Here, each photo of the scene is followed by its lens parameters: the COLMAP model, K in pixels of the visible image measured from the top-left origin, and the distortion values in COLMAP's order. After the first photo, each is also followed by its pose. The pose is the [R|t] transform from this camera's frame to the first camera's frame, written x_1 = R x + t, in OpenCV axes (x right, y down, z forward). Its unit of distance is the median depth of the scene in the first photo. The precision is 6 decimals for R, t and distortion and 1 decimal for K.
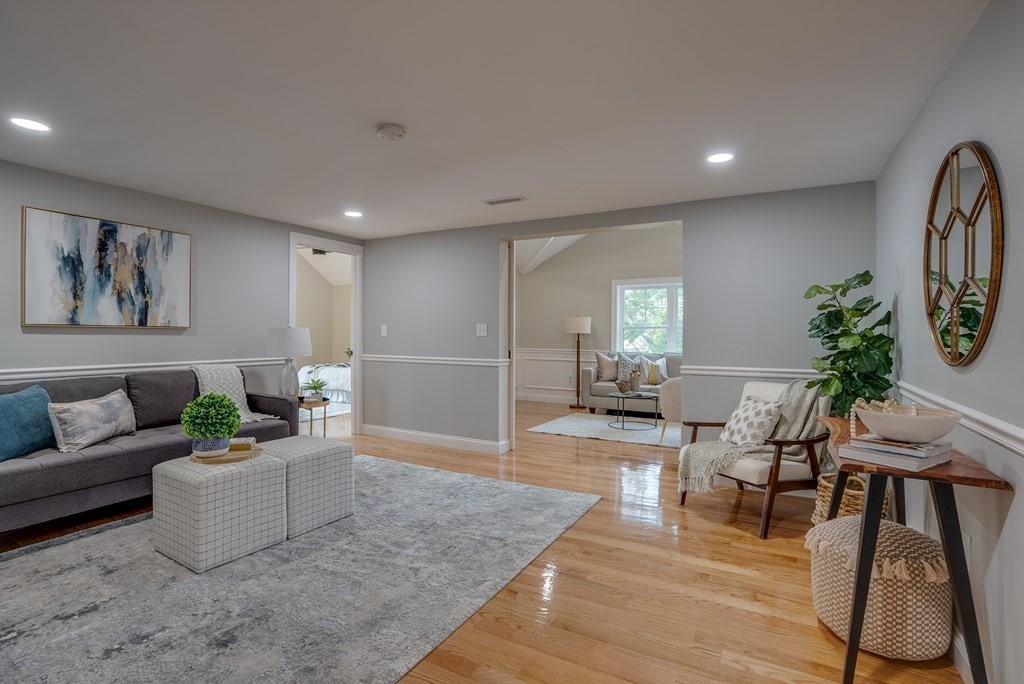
lens RADIAL K [[513.0, 0, 510.2], [0, 513.0, 340.3], [0, 0, 1]] dist [-0.024487, 0.001102]
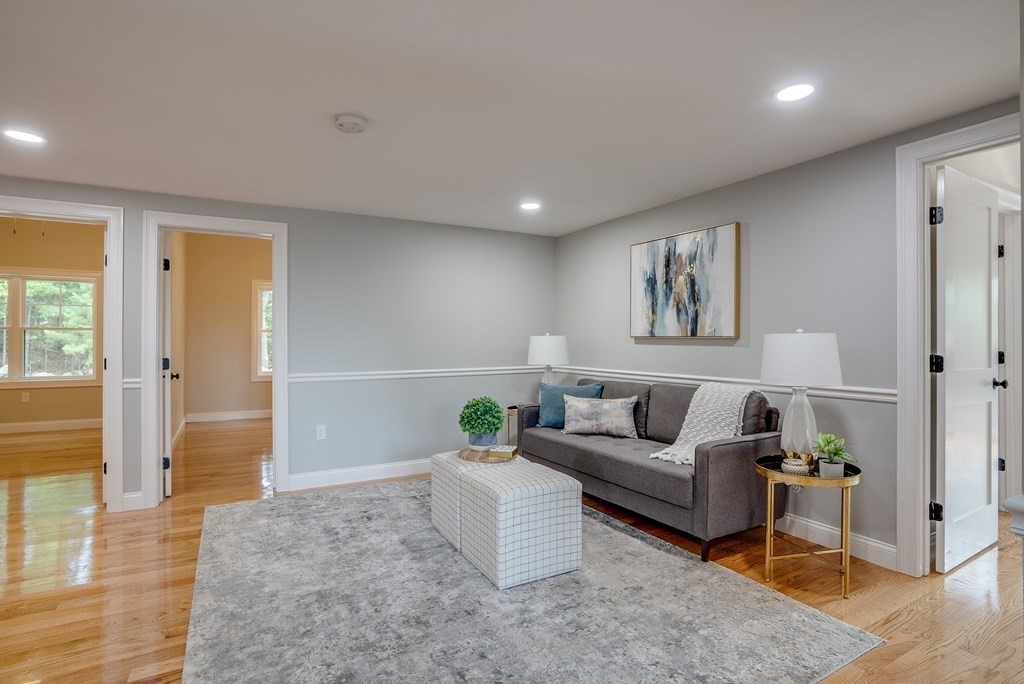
lens RADIAL K [[513.0, 0, 517.1], [0, 513.0, 340.7], [0, 0, 1]] dist [-0.024487, 0.001102]
pose [[-0.501420, -0.012475, -0.865114, 0.275403], [-0.017897, 0.999832, -0.004044, -0.010589], [0.865019, 0.013455, -0.501559, 1.250238]]
